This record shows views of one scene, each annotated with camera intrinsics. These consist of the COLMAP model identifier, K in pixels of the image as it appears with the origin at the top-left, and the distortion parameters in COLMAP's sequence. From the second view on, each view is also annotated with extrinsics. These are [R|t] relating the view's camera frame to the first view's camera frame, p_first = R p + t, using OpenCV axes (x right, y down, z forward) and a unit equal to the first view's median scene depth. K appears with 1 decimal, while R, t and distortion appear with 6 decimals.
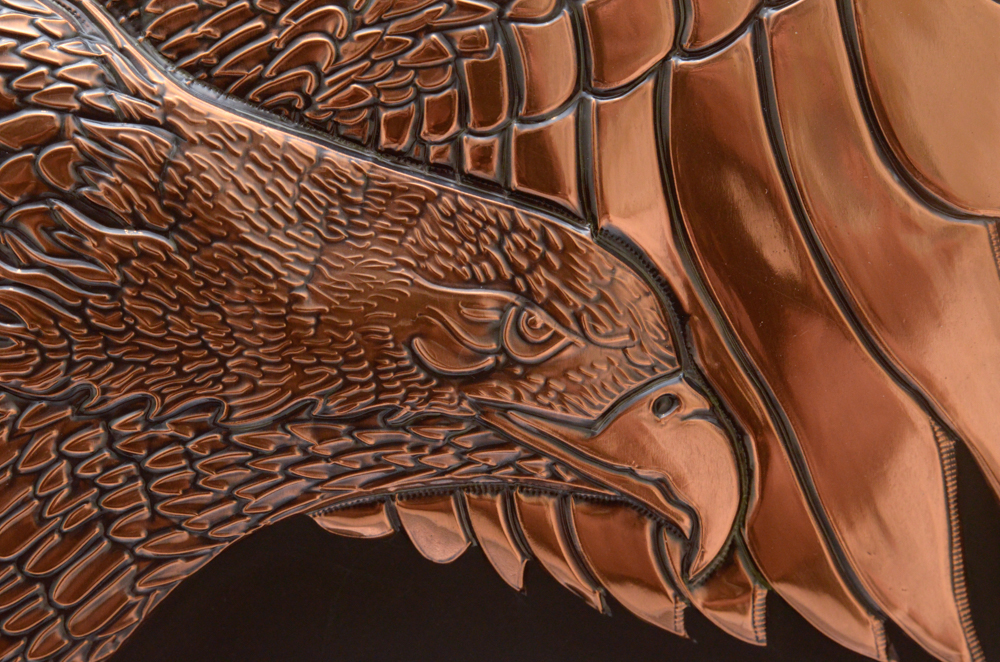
lens RADIAL K [[2798.8, 0, 500.0], [0, 2798.8, 331.0], [0, 0, 1]] dist [-0.073403, -0.612719]
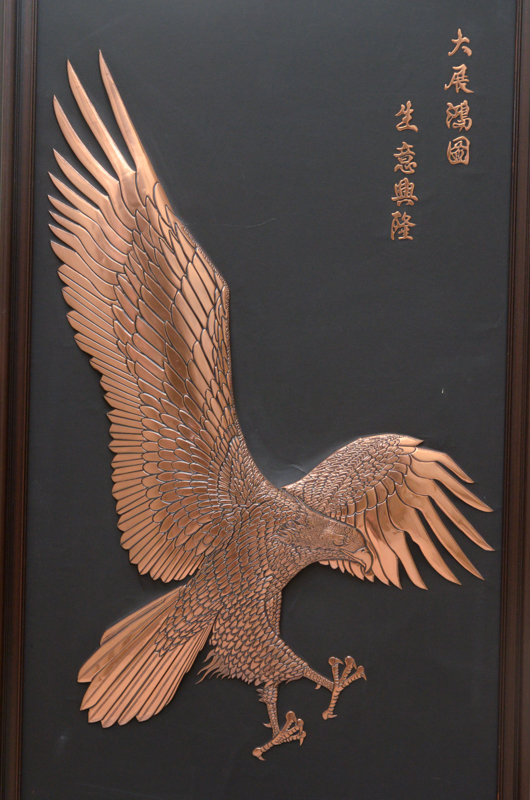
lens RADIAL K [[1725.5, 0, 287.9], [0, 1725.5, 402.5], [0, 0, 1]] dist [0.017887, 0.255076]
pose [[0.997791, 0.066238, 0.005087, -0.220079], [-0.065522, 0.993853, -0.089233, 0.061917], [-0.010966, 0.088703, 0.995998, -4.174853]]
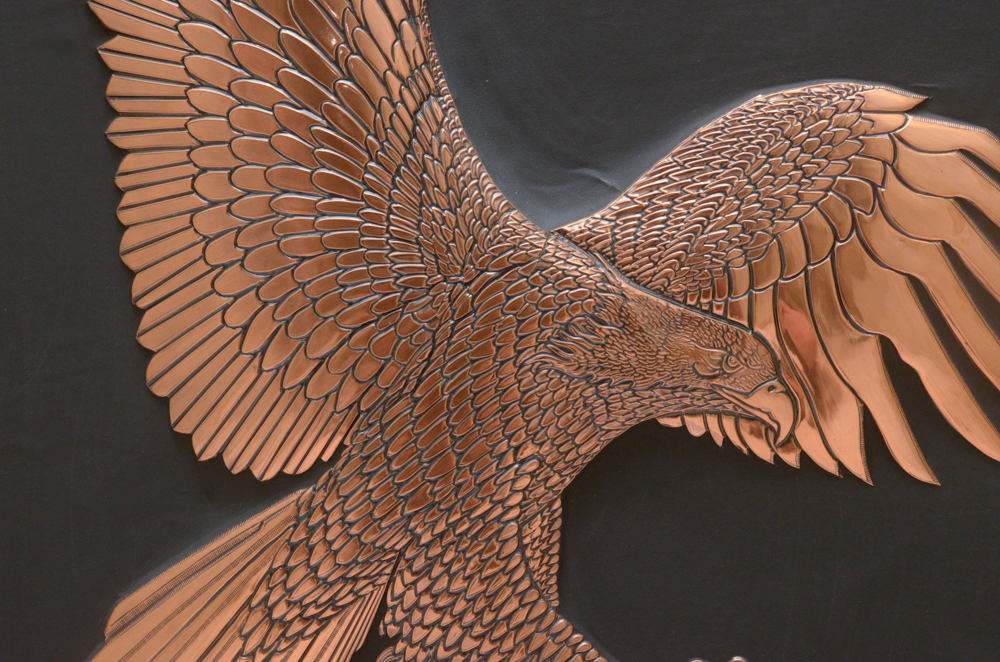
lens RADIAL K [[2156.8, 0, 500.0], [0, 2156.8, 331.0], [0, 0, 1]] dist [0.017887, 0.255076]
pose [[0.998871, 0.043728, -0.018559, -0.208324], [-0.043819, 0.999029, -0.004527, -0.014243], [0.018343, 0.005336, 0.999818, -1.467568]]
